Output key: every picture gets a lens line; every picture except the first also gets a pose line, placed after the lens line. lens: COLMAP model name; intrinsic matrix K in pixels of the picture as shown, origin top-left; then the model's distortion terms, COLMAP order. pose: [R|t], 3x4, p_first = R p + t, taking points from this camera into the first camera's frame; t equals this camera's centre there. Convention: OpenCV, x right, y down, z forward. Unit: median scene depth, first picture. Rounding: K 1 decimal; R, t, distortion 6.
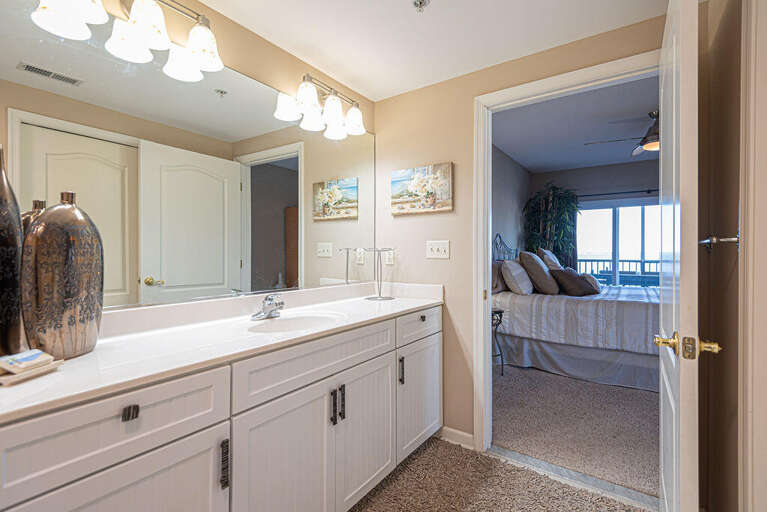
lens RADIAL K [[353.3, 0, 377.6], [0, 353.3, 255.3], [0, 0, 1]] dist [0.000609, -0.003464]
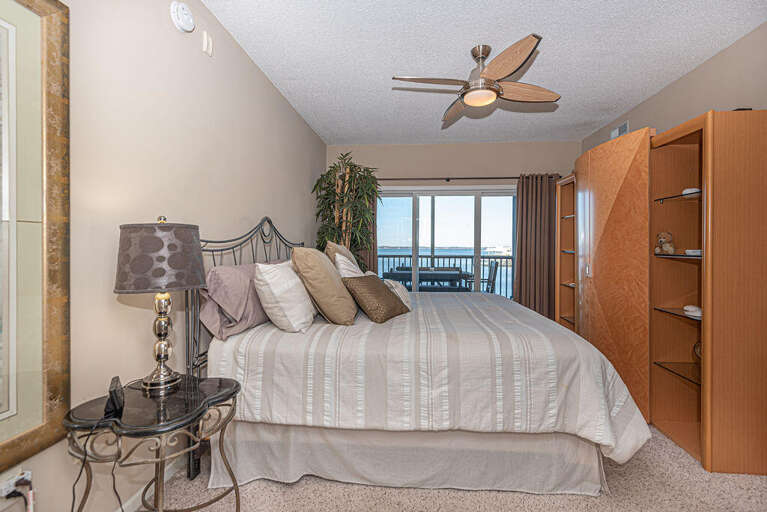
lens RADIAL K [[353.3, 0, 383.2], [0, 353.3, 251.4], [0, 0, 1]] dist [0.000609, -0.003464]
pose [[0.854974, -0.003513, 0.518659, 0.238393], [-0.000305, 0.999973, 0.007275, -0.008863], [-0.518670, -0.006378, 0.854950, 0.456789]]
